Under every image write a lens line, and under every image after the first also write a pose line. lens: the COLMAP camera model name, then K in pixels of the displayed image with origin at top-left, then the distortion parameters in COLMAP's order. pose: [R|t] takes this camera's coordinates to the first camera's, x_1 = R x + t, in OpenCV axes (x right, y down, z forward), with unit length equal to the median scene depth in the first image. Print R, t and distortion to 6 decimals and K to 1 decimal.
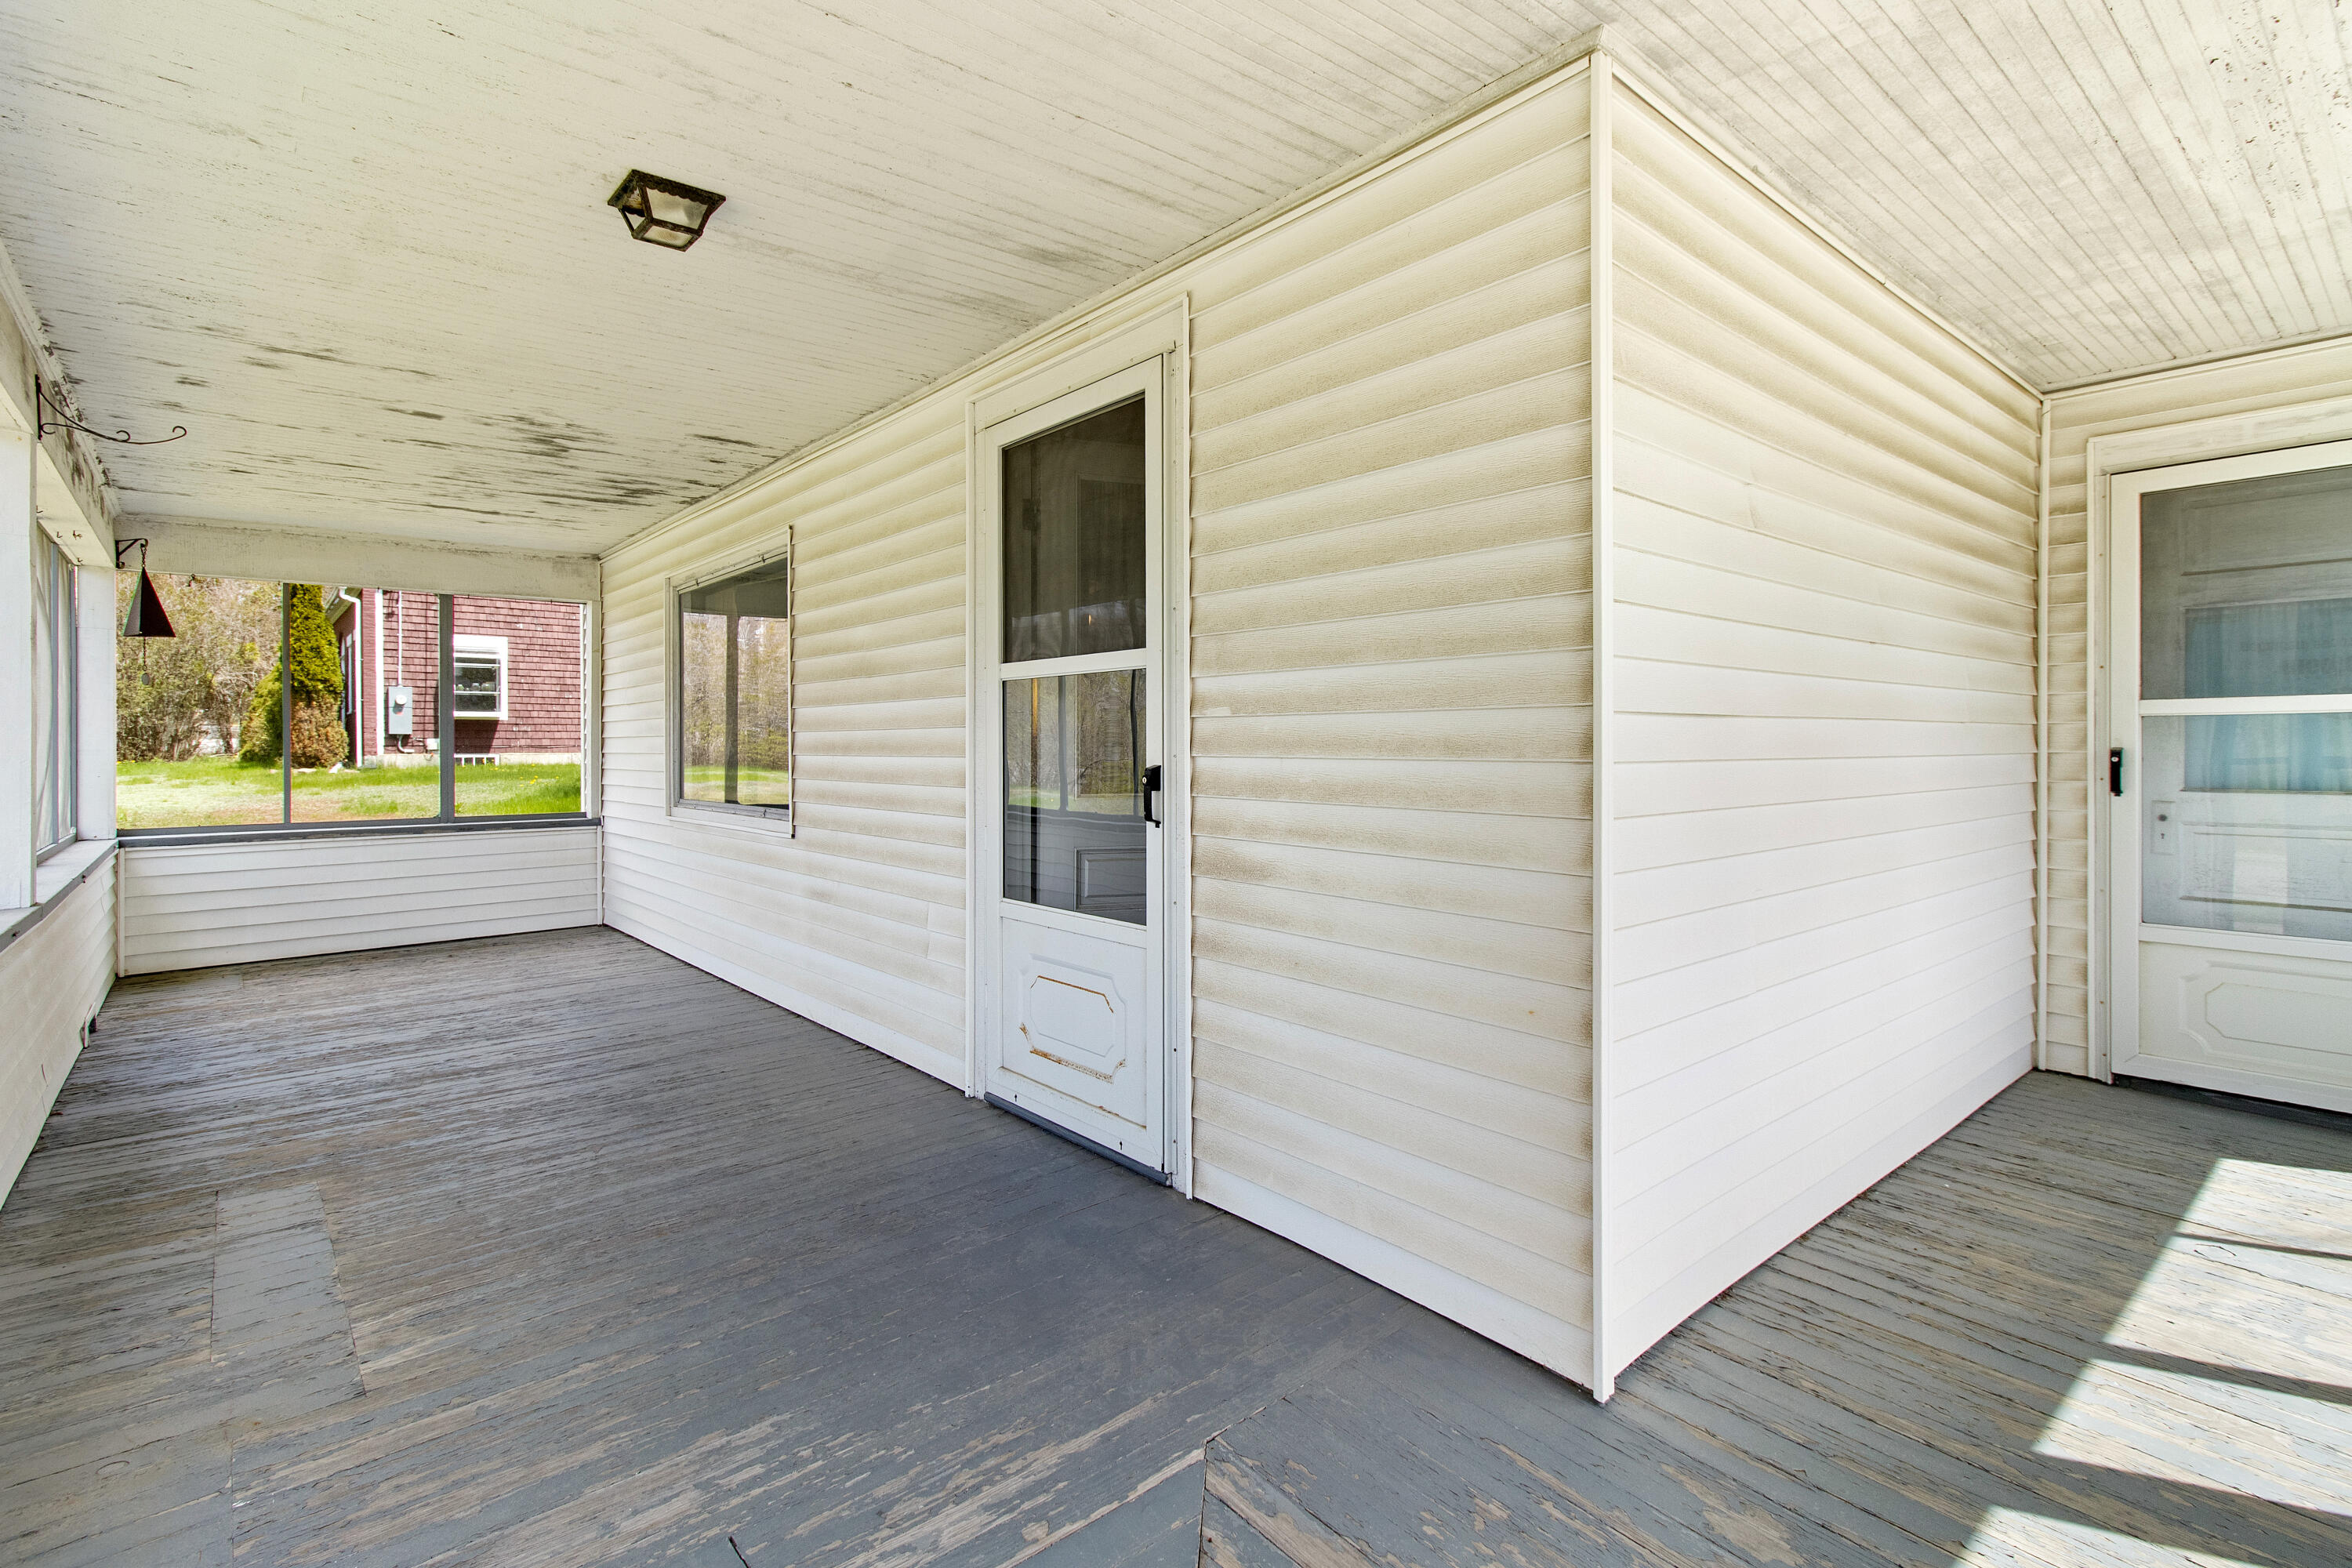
lens RADIAL K [[1121.3, 0, 1217.8], [0, 1121.3, 752.3], [0, 0, 1]] dist [0.004501, 0.000098]
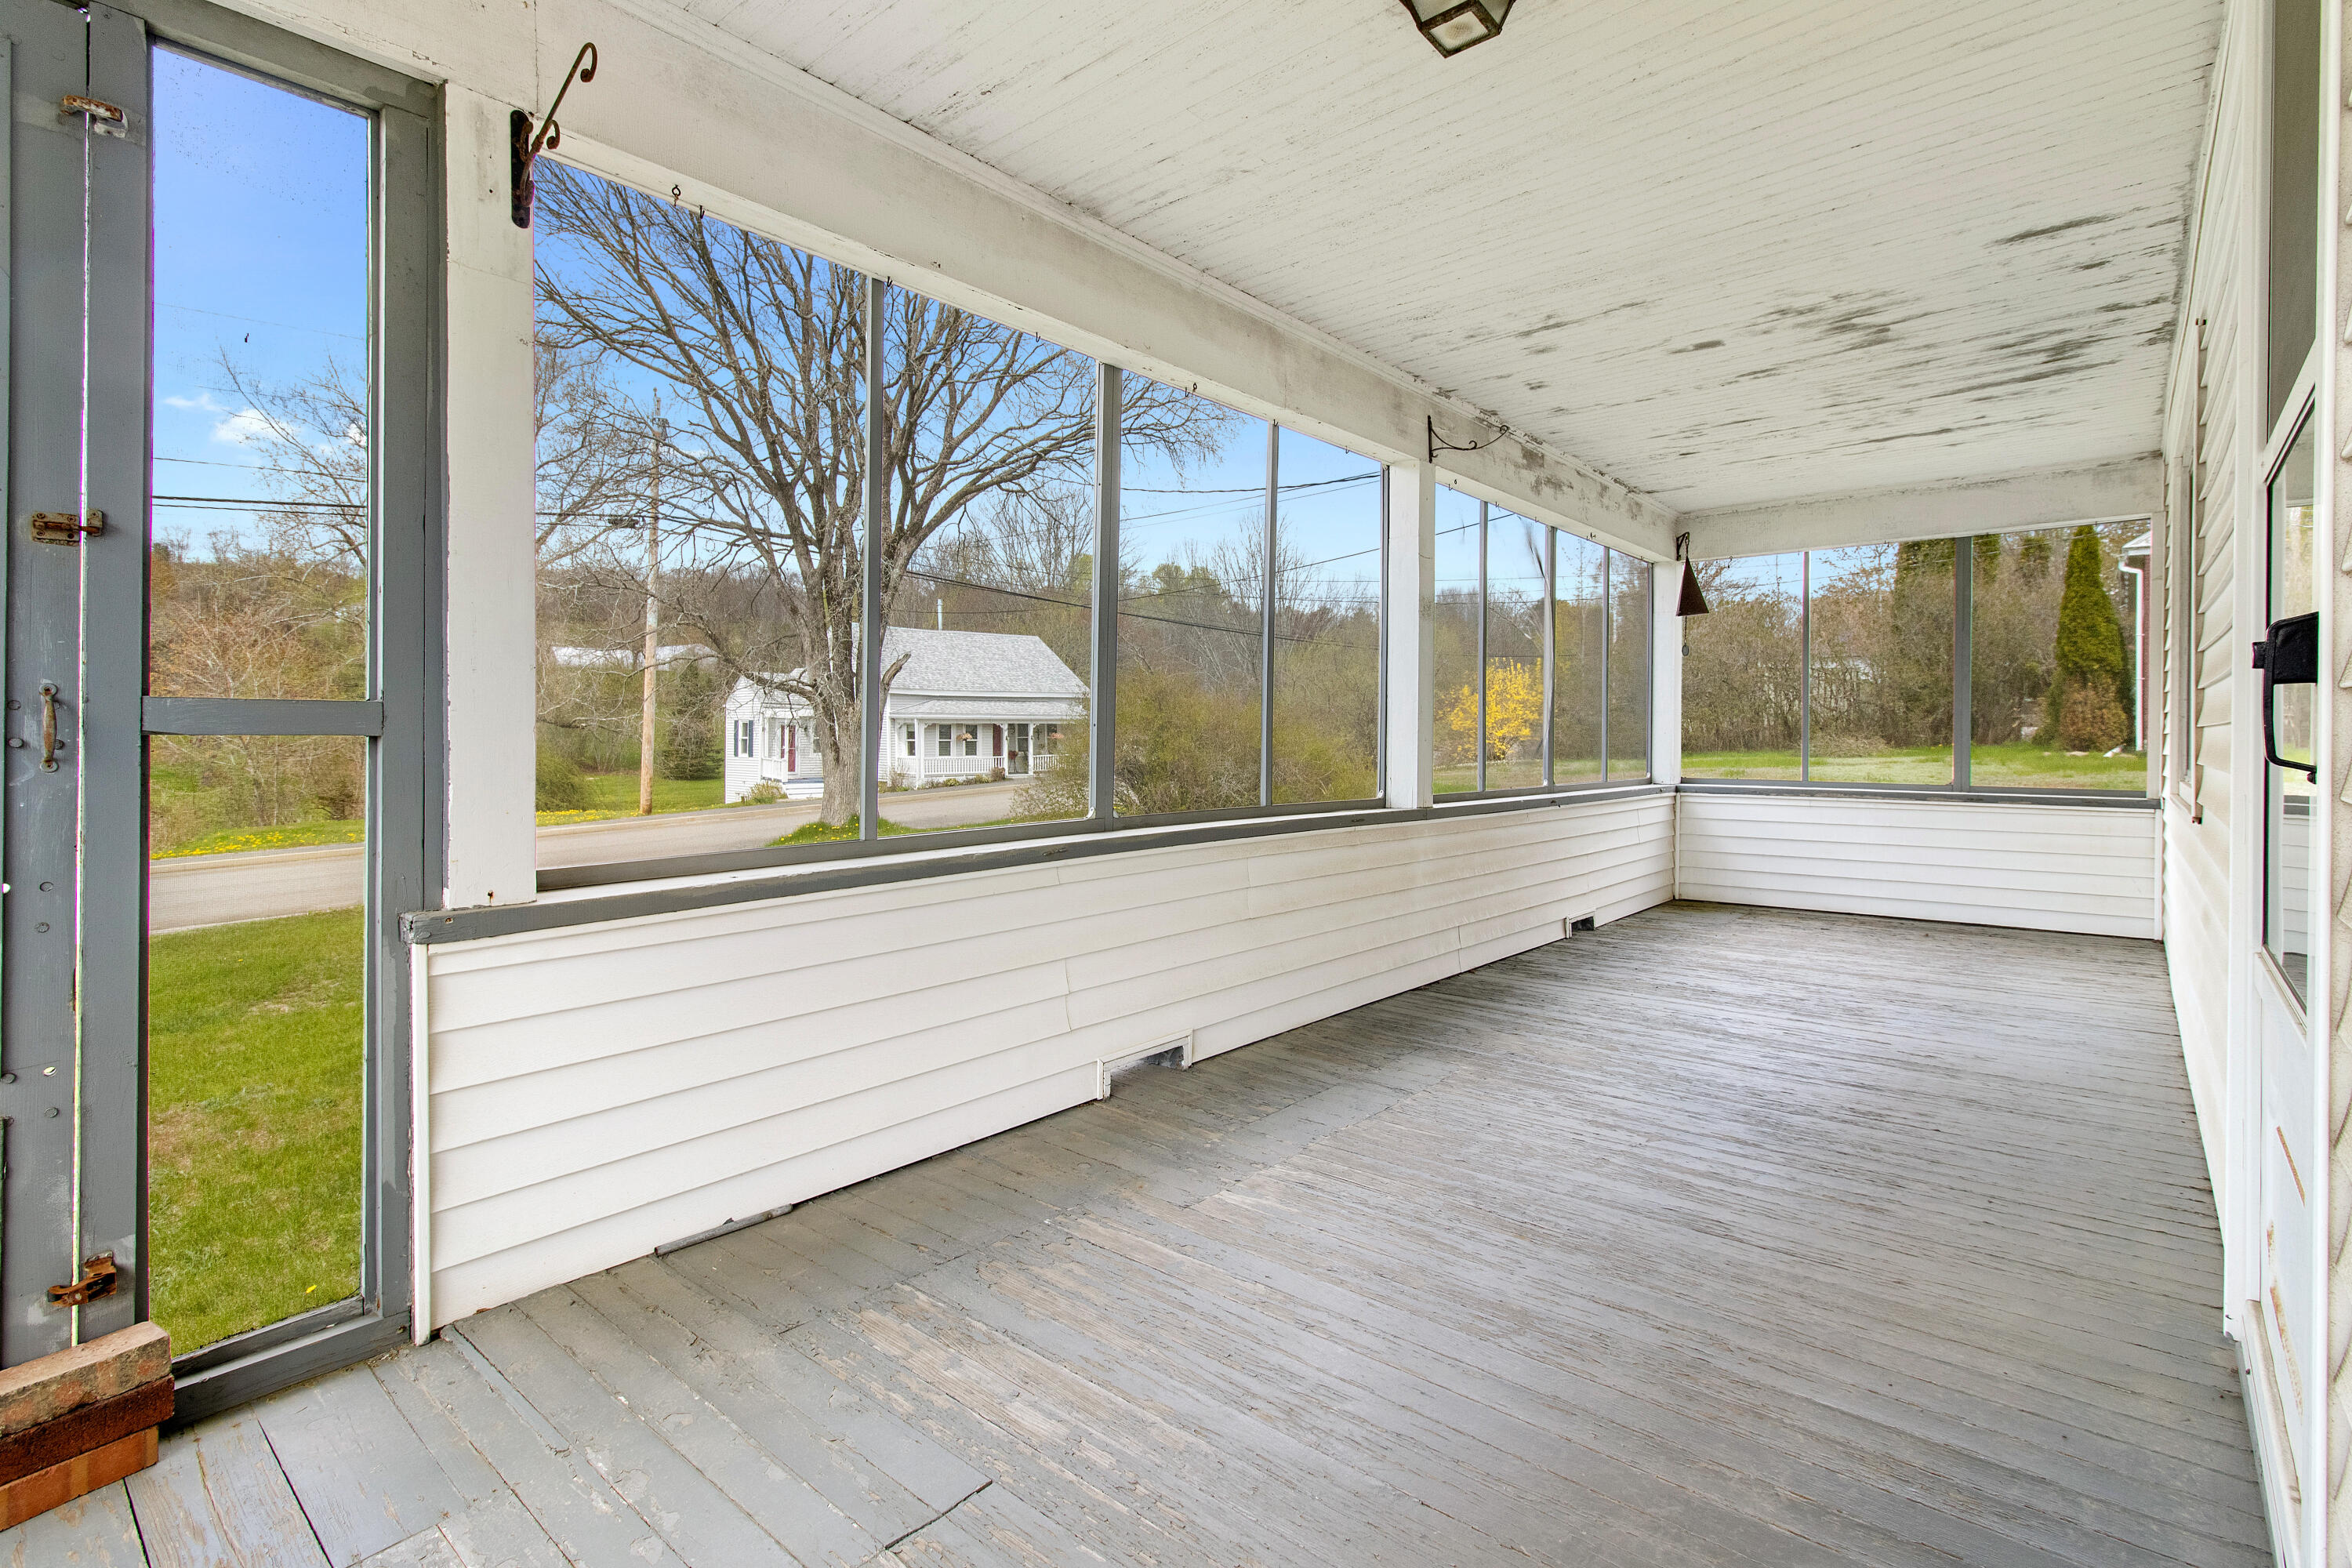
lens RADIAL K [[1121.3, 0, 1217.8], [0, 1121.3, 752.3], [0, 0, 1]] dist [0.004501, 0.000098]
pose [[0.122774, 0.012842, -0.992352, 0.235042], [-0.012601, 0.999856, 0.011380, 0.050447], [0.992355, 0.011108, 0.122919, 0.528431]]
